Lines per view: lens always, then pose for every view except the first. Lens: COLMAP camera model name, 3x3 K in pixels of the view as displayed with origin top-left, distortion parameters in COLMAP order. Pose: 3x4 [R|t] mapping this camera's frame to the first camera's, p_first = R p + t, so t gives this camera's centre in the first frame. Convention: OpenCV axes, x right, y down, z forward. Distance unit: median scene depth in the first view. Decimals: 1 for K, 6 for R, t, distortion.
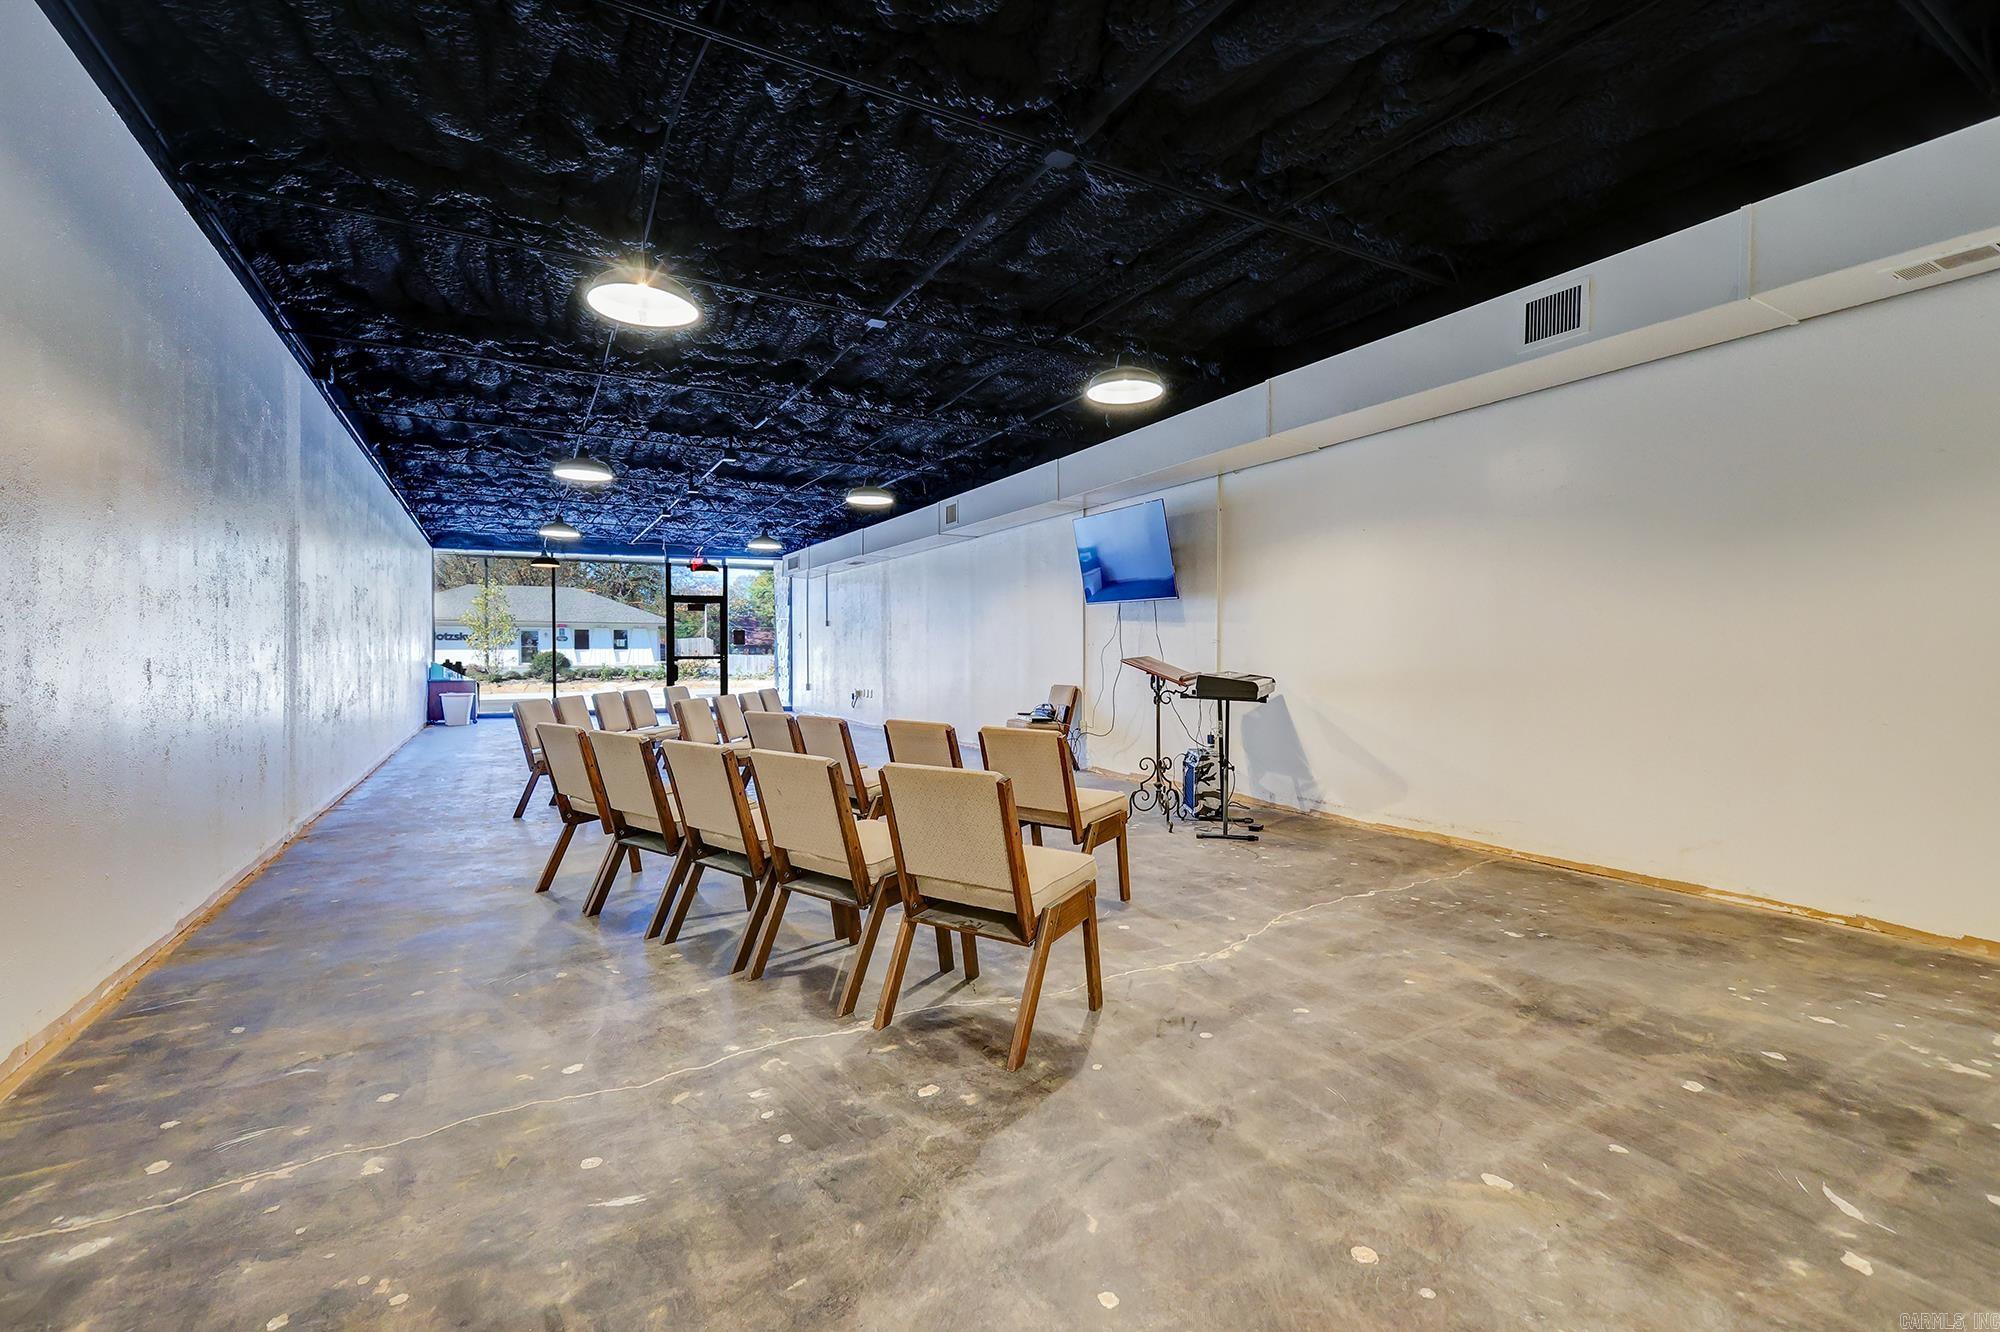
lens RADIAL K [[869.4, 0, 1001.0], [0, 869.4, 661.8], [0, 0, 1]] dist [0.002787, -0.000665]
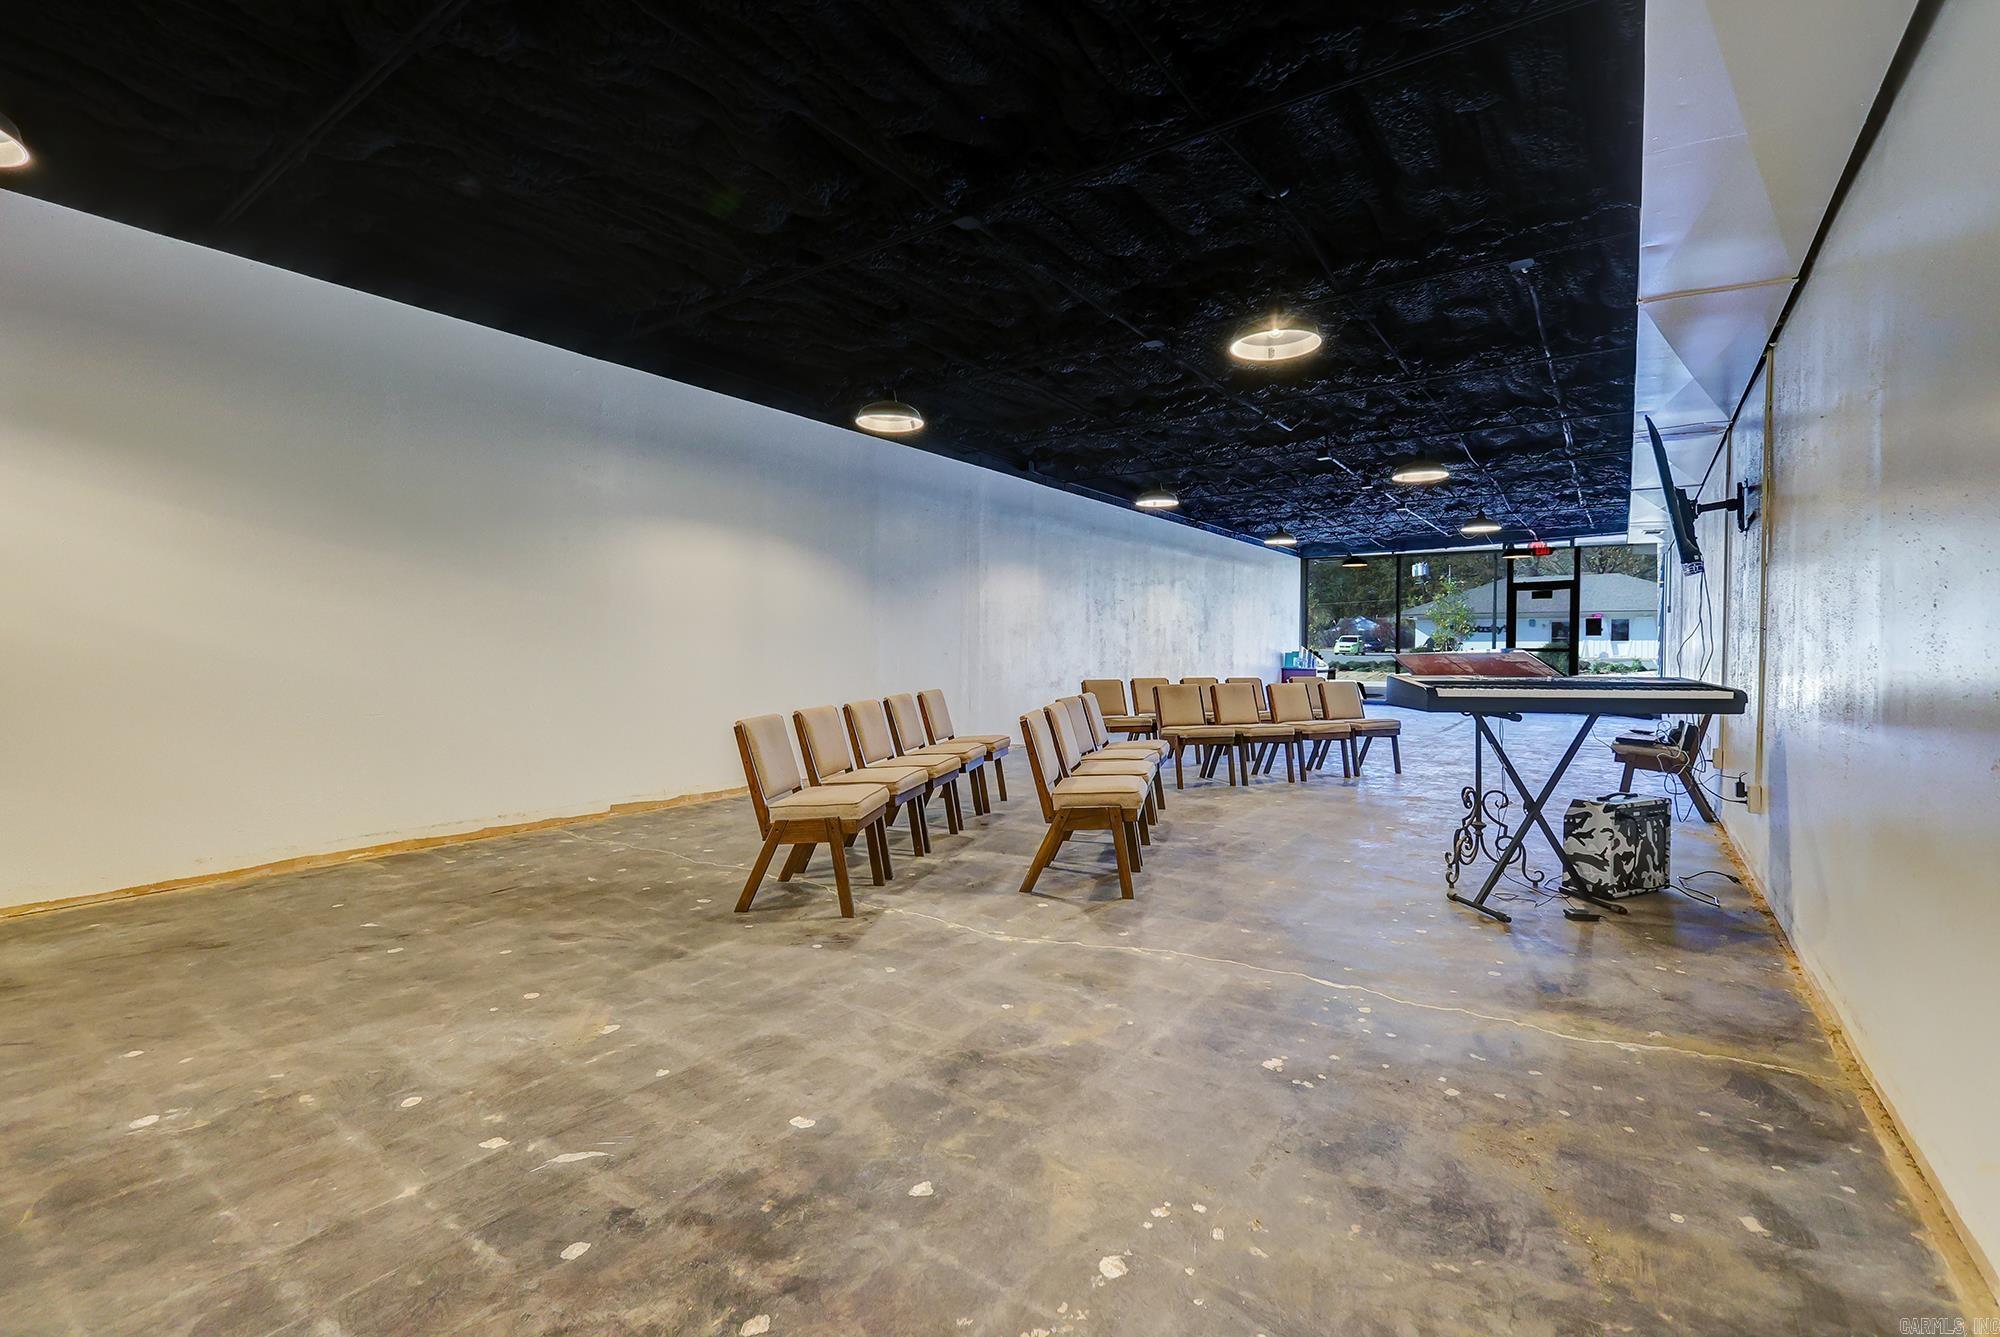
lens RADIAL K [[869.4, 0, 1000.6], [0, 869.4, 659.0], [0, 0, 1]] dist [0.002787, -0.000665]
pose [[0.423537, 0.017207, -0.905715, 1.536369], [-0.012039, 0.999838, 0.013365, -0.009624], [0.905799, 0.005244, 0.423676, 0.724651]]
